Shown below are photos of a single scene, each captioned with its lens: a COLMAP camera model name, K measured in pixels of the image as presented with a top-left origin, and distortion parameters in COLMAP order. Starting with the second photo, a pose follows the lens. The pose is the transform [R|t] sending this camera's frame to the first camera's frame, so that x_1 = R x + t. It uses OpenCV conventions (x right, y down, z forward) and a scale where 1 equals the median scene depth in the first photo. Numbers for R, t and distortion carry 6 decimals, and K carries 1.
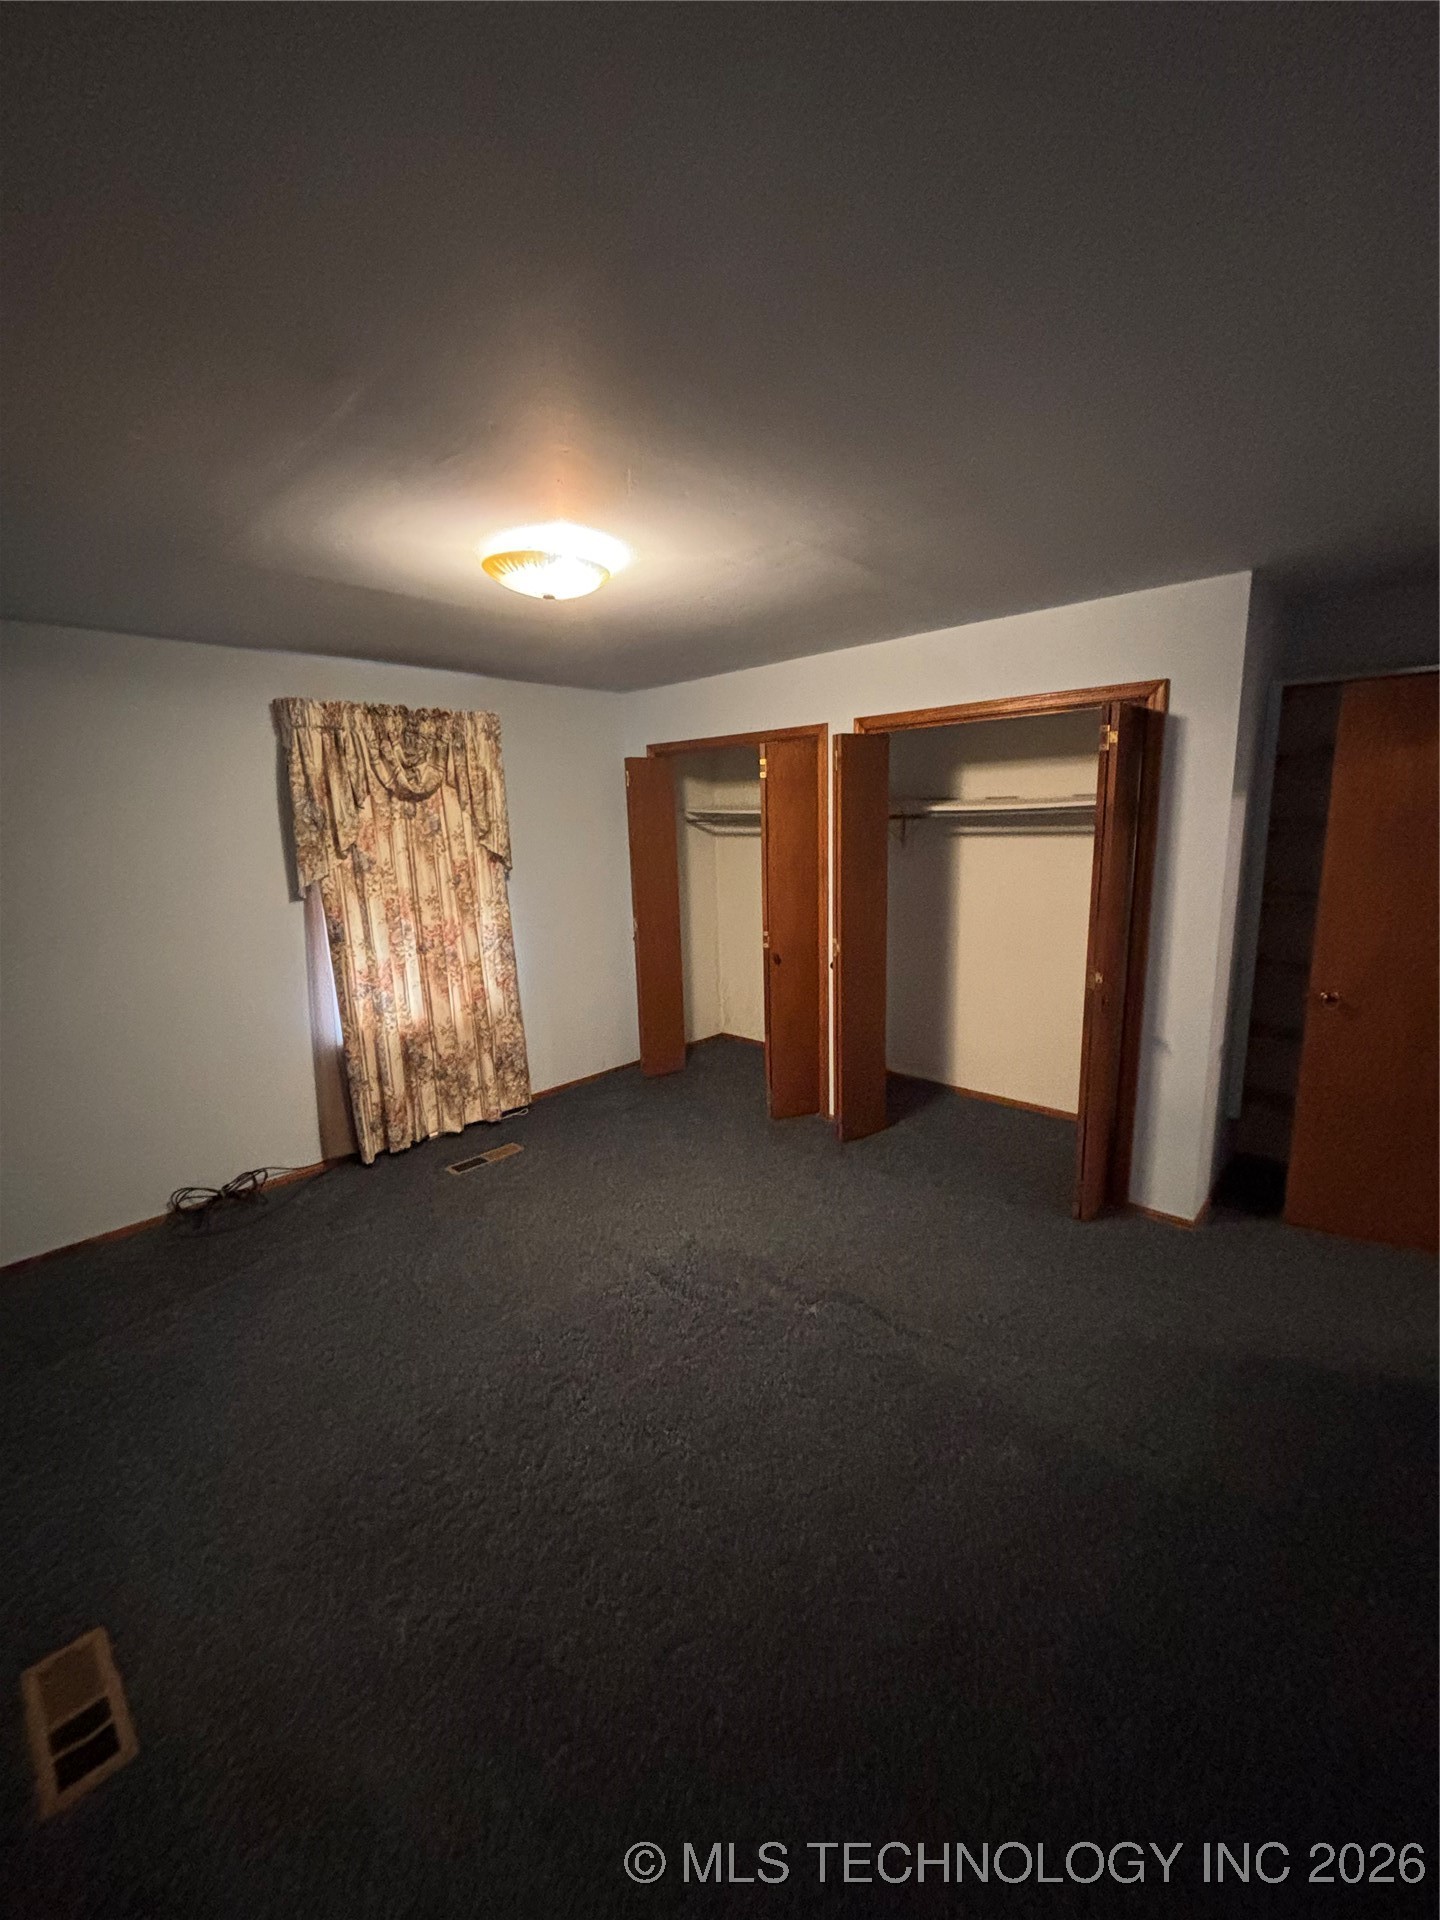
lens RADIAL K [[778.6, 0, 724.7], [0, 778.6, 959.7], [0, 0, 1]] dist [-0.014313, 0.002098]
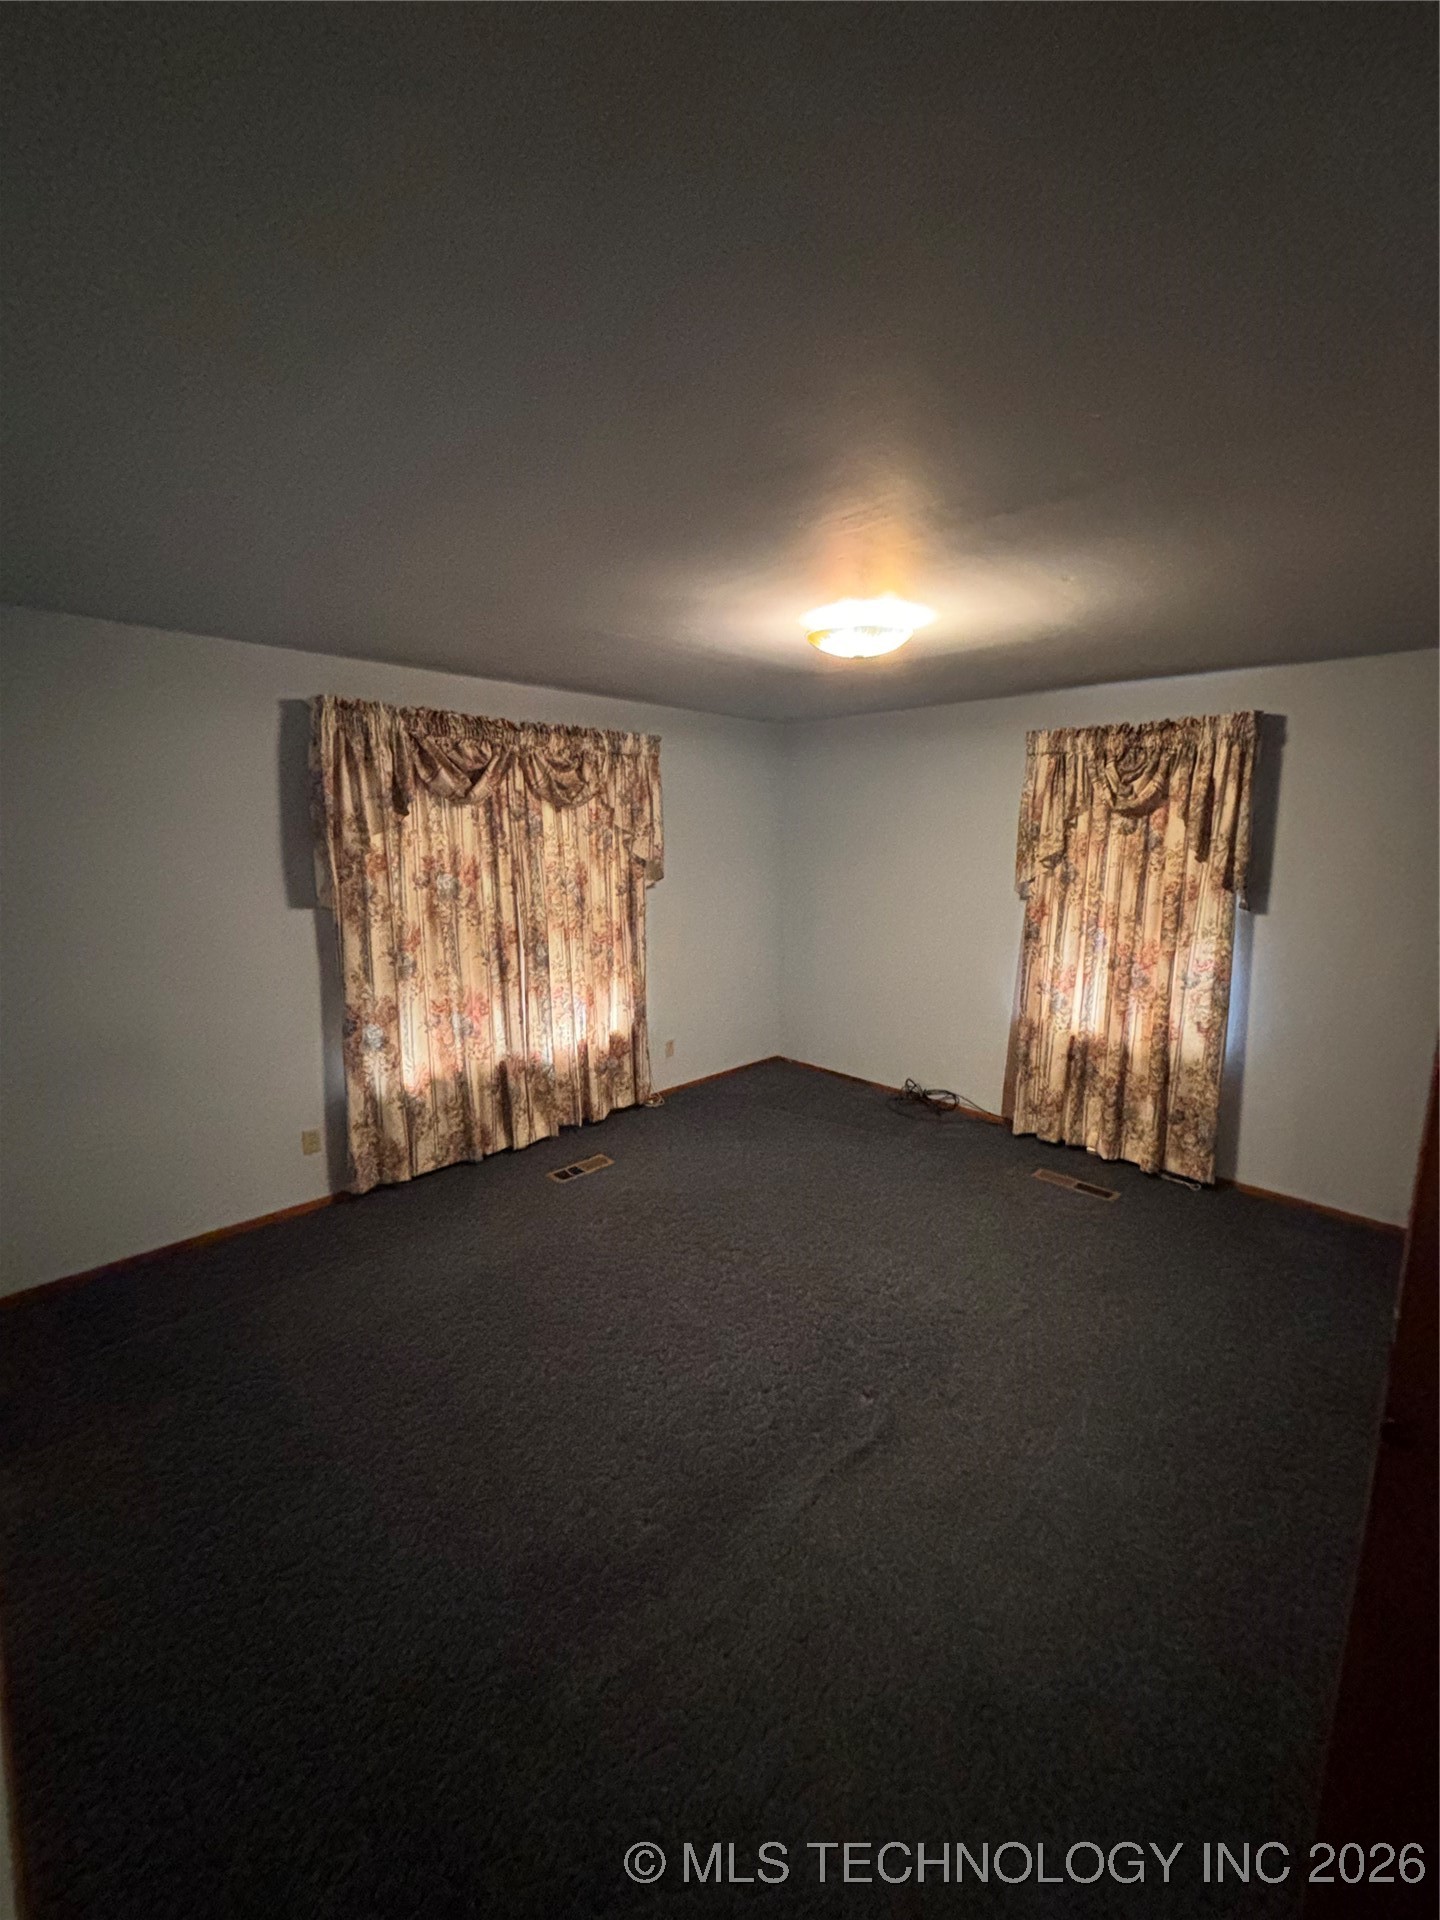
lens RADIAL K [[778.6, 0, 724.6], [0, 778.6, 957.2], [0, 0, 1]] dist [-0.014313, 0.002098]
pose [[-0.044739, 0.181474, -0.982378, 0.625404], [-0.198214, 0.962199, 0.186773, -0.113976], [0.979137, 0.203077, -0.007077, 0.533325]]
